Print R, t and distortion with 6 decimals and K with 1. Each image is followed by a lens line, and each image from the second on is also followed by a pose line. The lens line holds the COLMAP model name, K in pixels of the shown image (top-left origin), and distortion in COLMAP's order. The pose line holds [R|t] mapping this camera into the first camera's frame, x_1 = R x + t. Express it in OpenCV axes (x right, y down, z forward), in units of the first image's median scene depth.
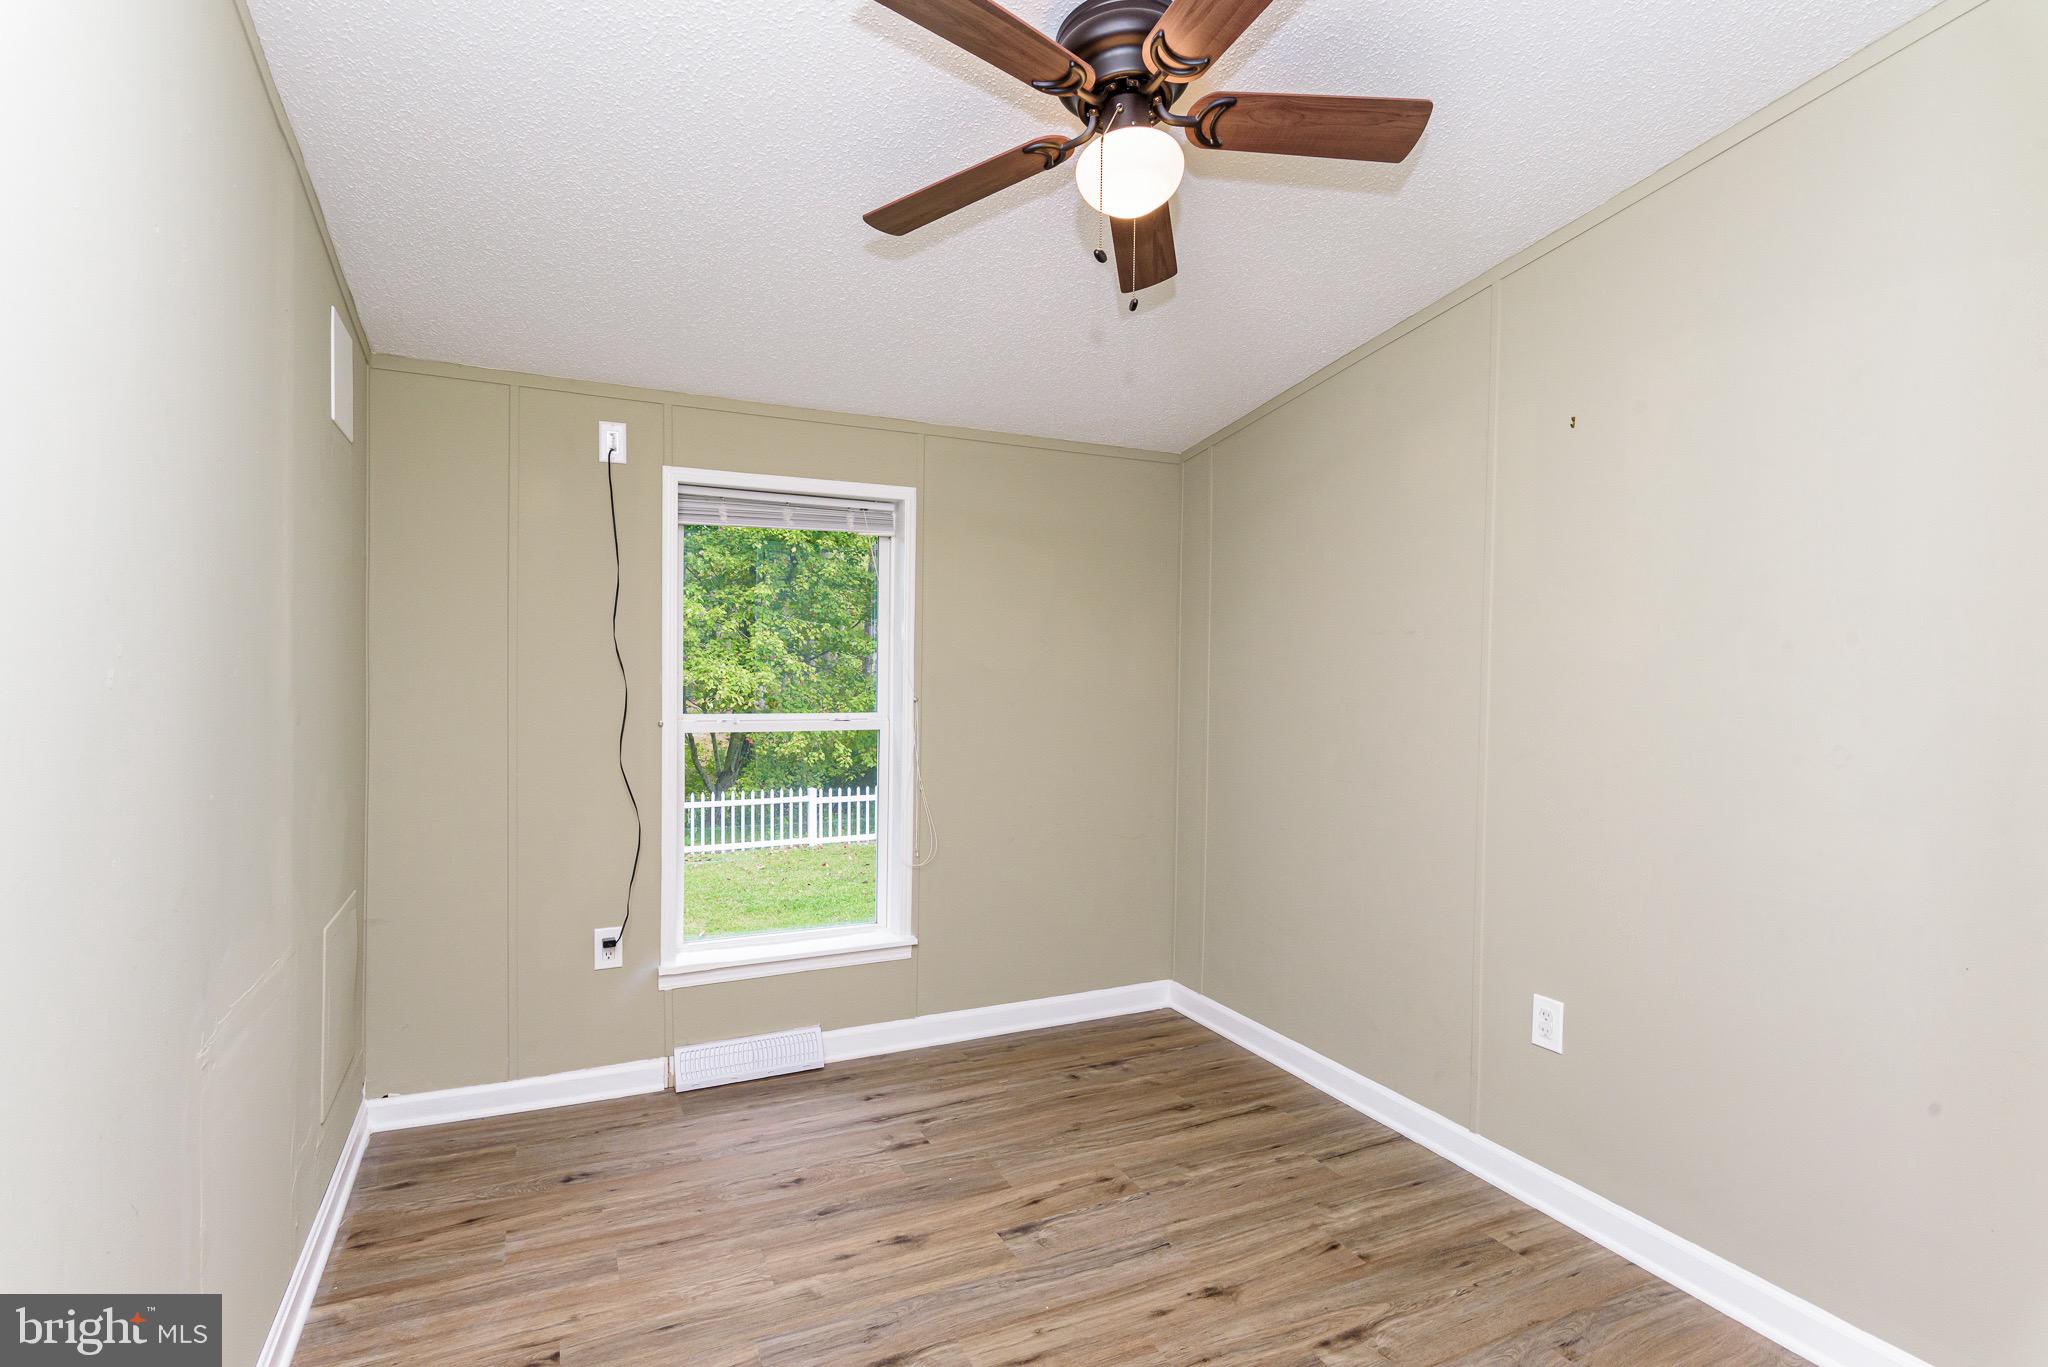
lens RADIAL K [[1009.7, 0, 1009.9], [0, 1009.7, 681.4], [0, 0, 1]] dist [0.003858, -0.001674]
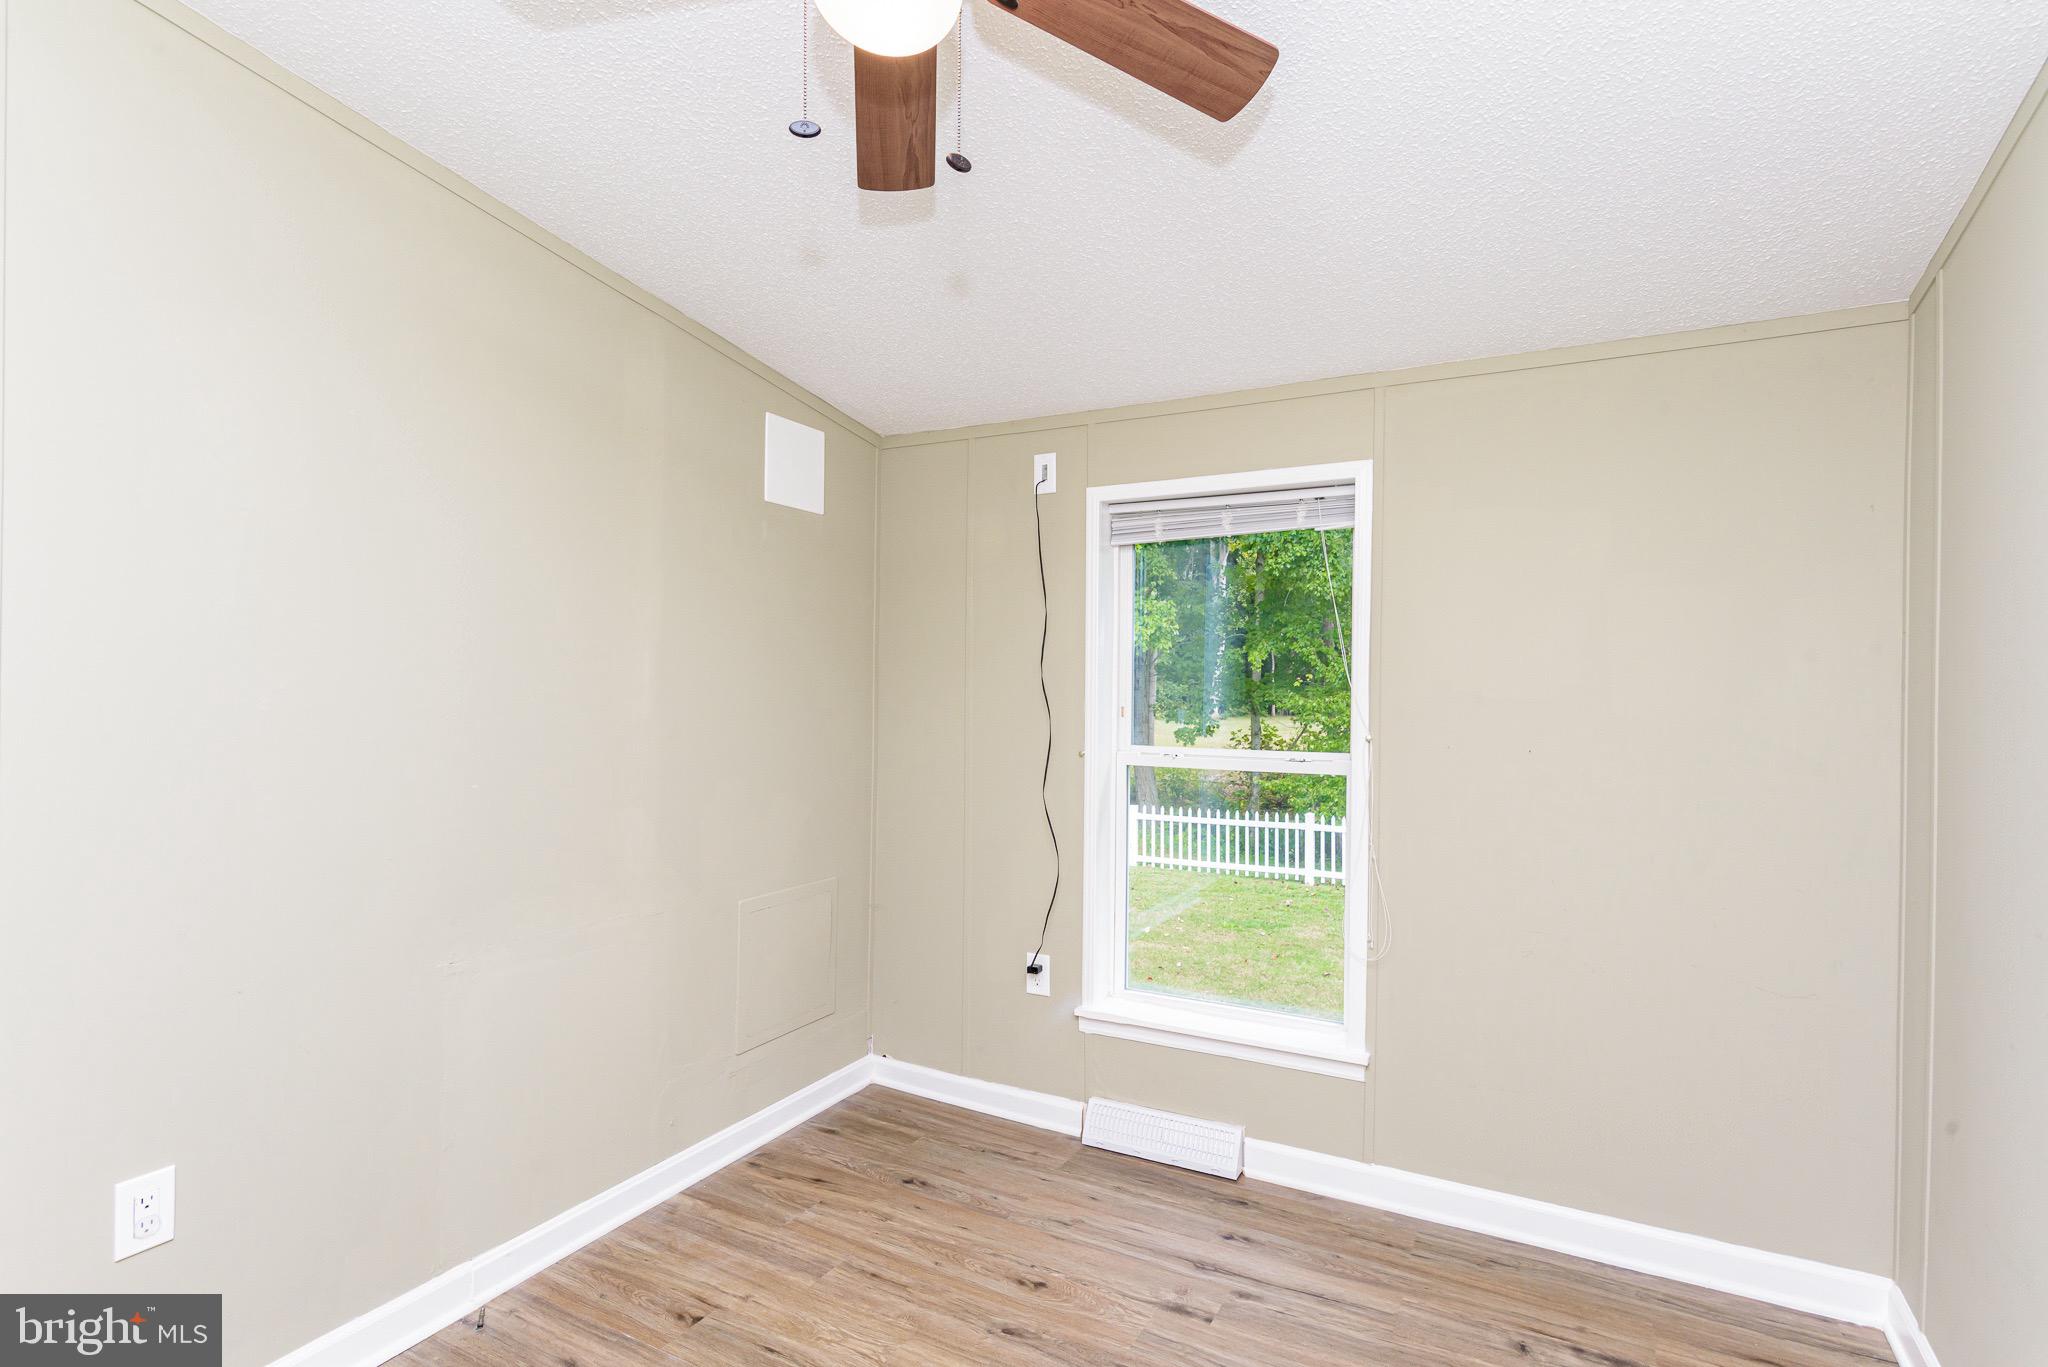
lens RADIAL K [[1009.7, 0, 1019.8], [0, 1009.7, 685.4], [0, 0, 1]] dist [0.003858, -0.001674]
pose [[0.591947, -0.009345, -0.805922, 0.434436], [-0.013242, 0.999685, -0.021317, -0.002261], [0.805868, 0.023291, 0.591637, 0.411318]]
